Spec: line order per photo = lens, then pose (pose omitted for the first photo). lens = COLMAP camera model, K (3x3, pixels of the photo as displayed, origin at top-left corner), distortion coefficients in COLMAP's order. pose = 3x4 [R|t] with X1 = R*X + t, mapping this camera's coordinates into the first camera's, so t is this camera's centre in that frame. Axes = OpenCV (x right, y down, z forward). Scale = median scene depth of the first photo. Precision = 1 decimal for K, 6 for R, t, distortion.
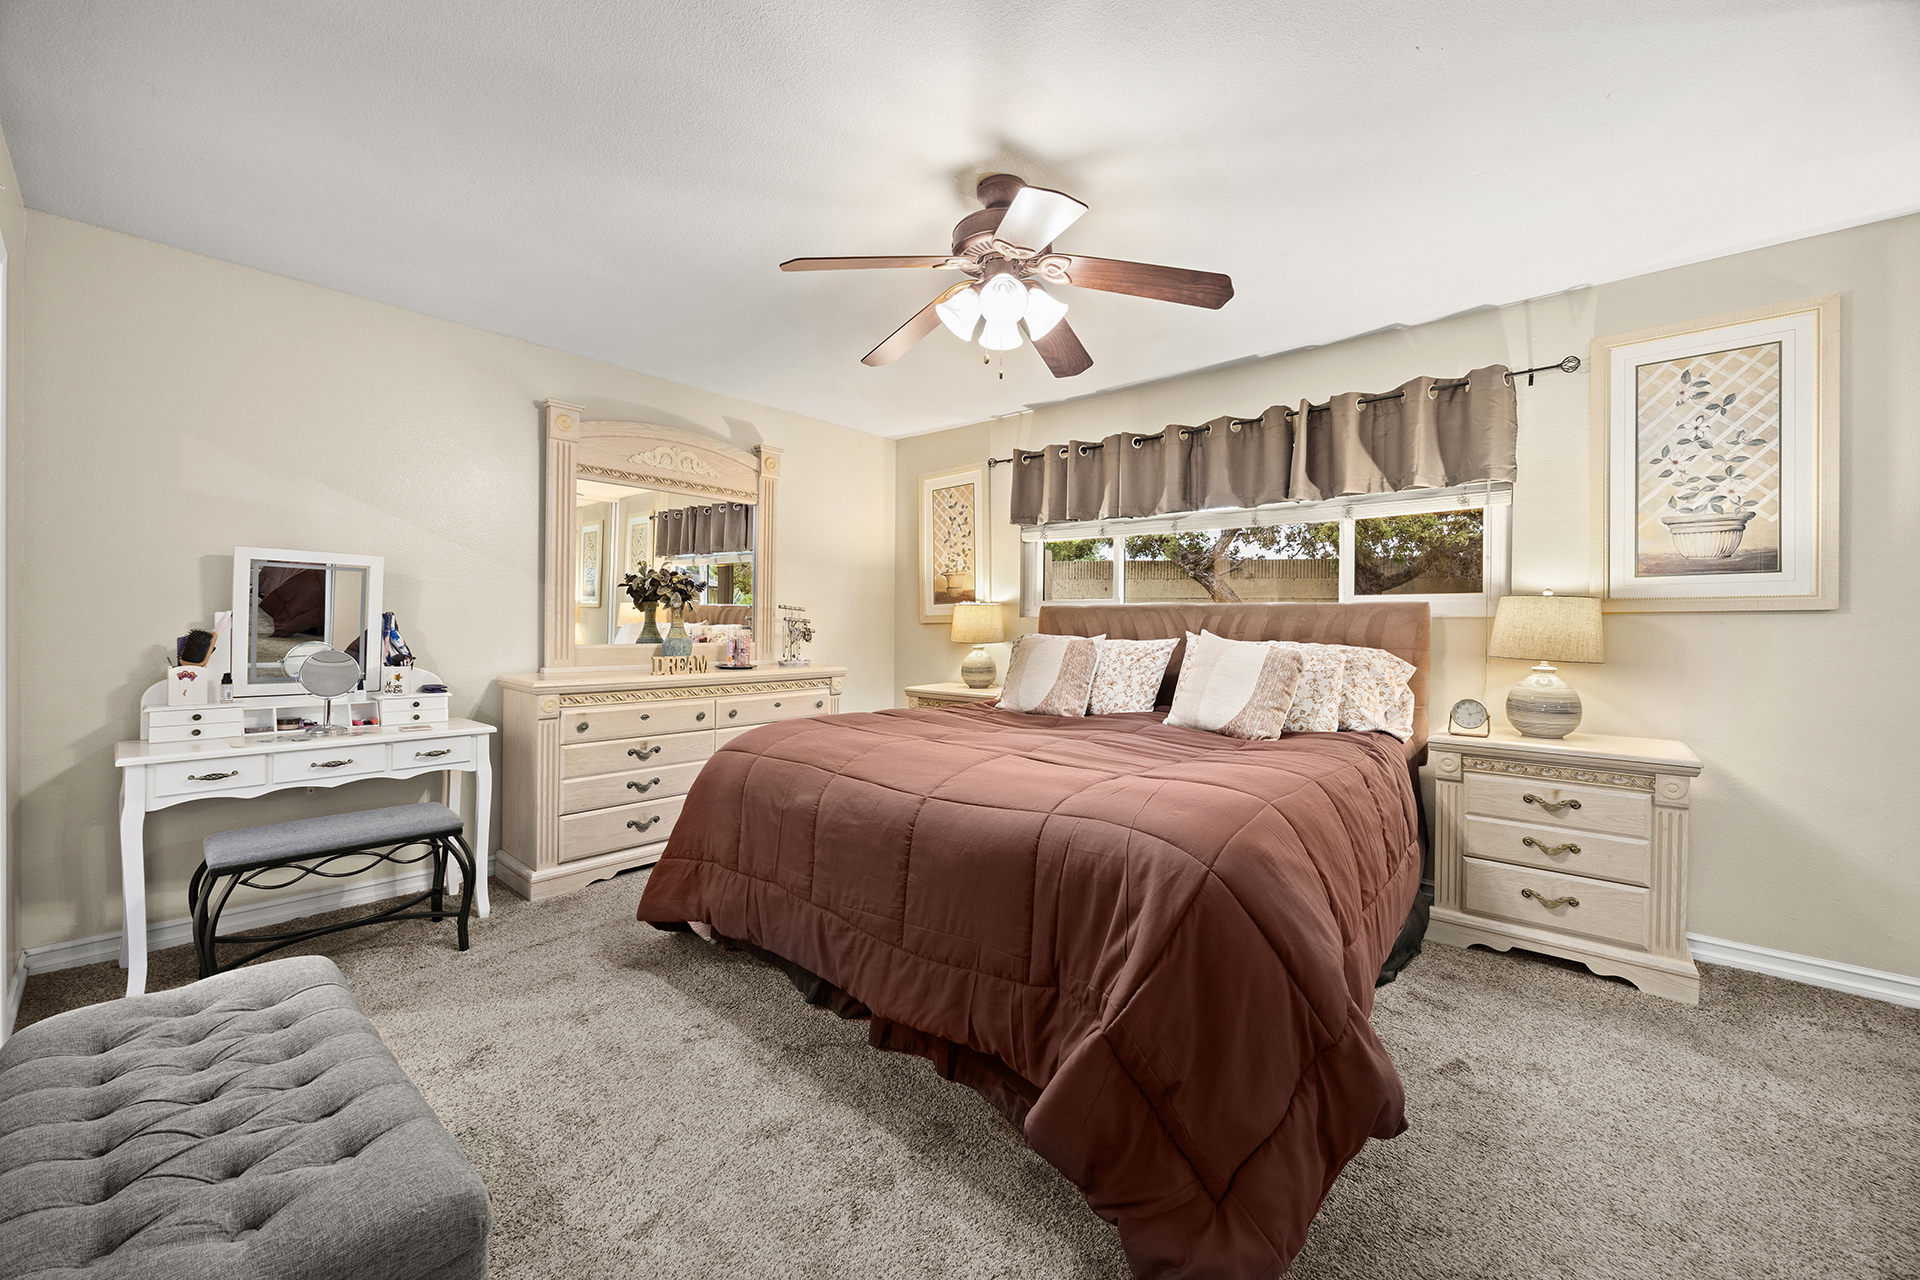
lens RADIAL K [[732.5, 0, 968.9], [0, 732.5, 634.8], [0, 0, 1]] dist [0.002680, 0.000292]
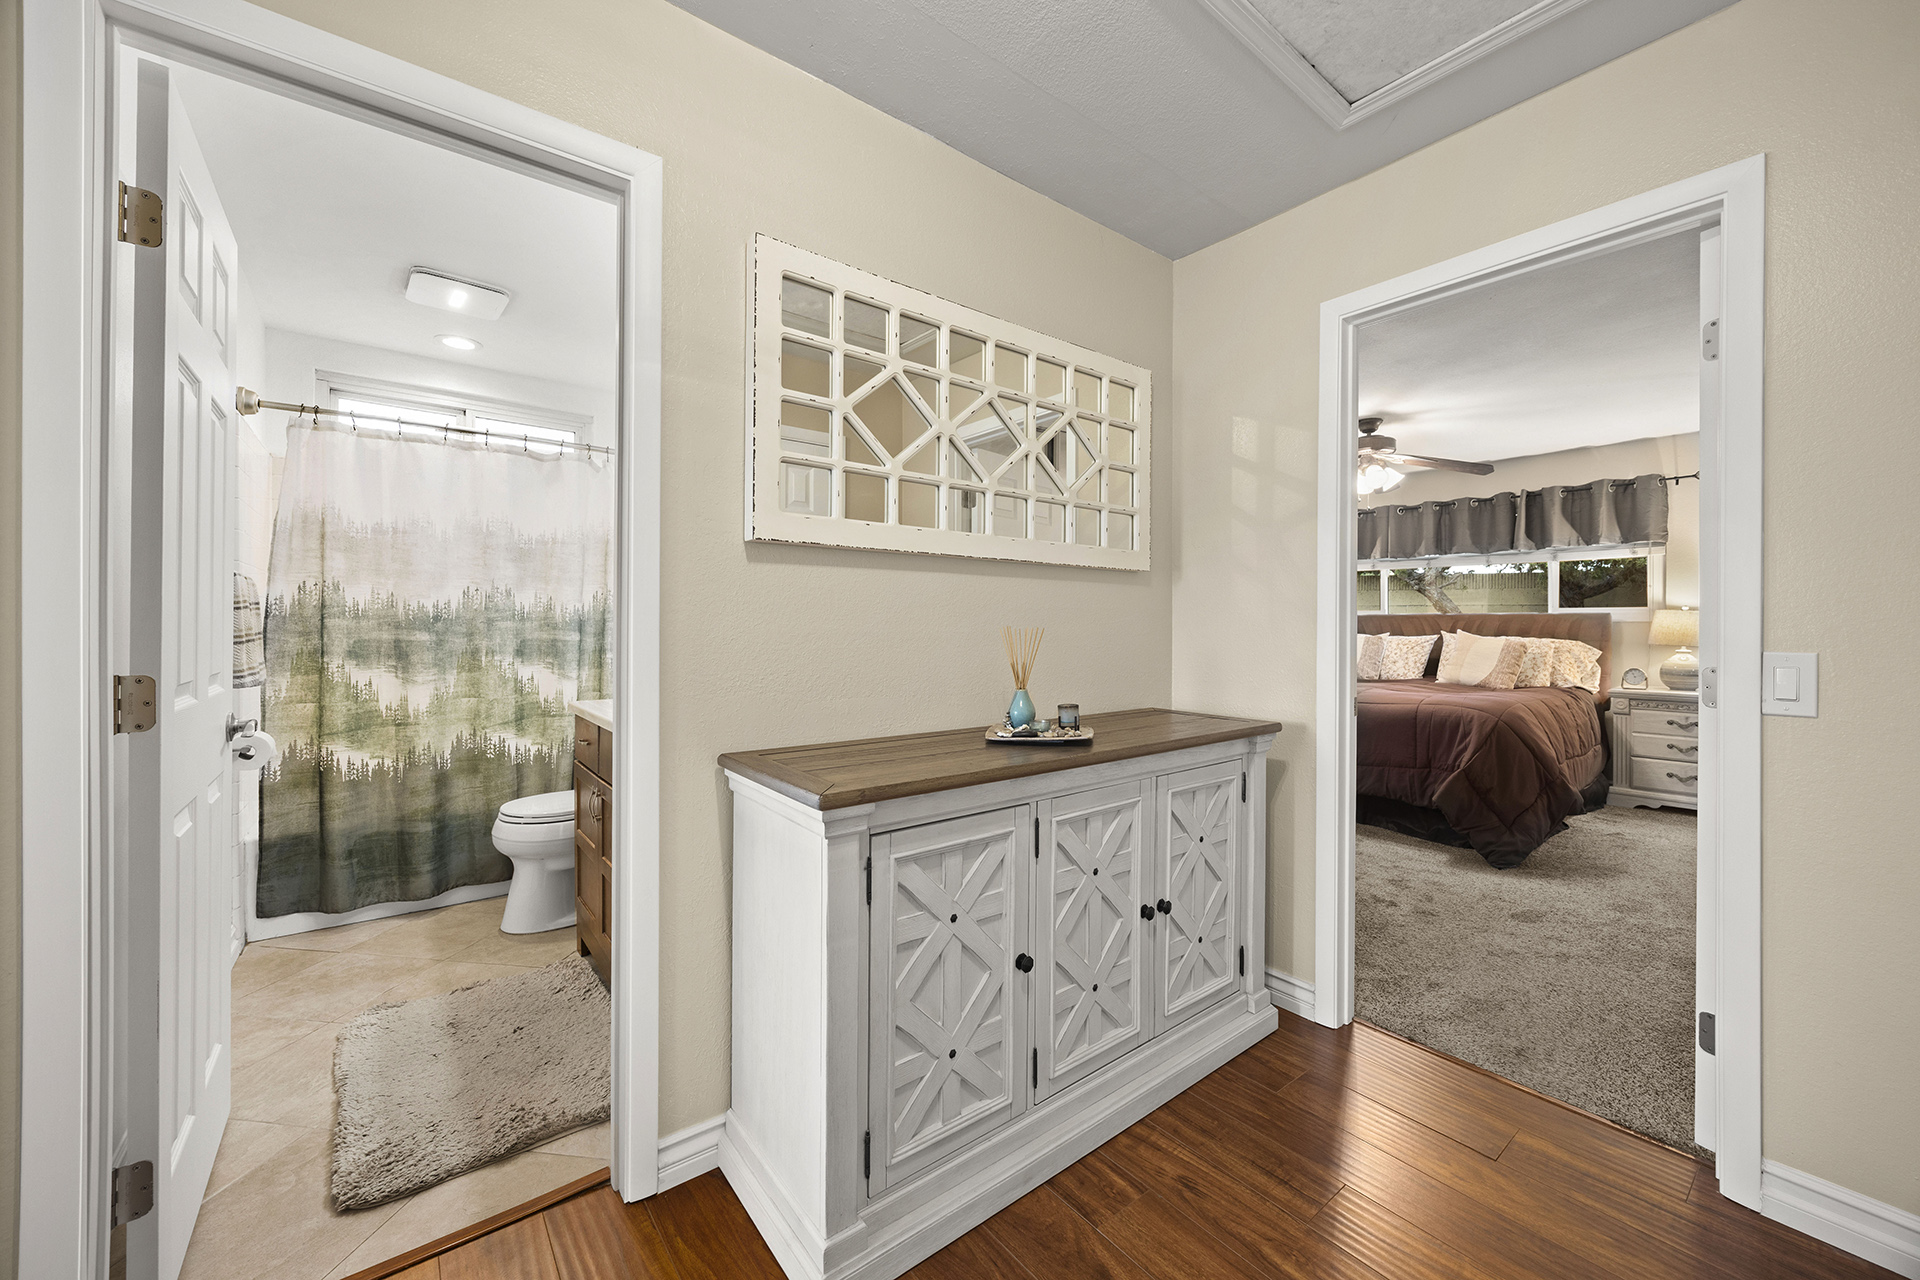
lens RADIAL K [[732.5, 0, 968.9], [0, 732.5, 634.8], [0, 0, 1]] dist [0.002680, 0.000292]
pose [[0.981747, -0.003575, -0.190157, -0.490186], [0.002720, 0.999985, -0.004759, 0.010316], [0.190172, 0.004155, 0.981742, -0.920534]]
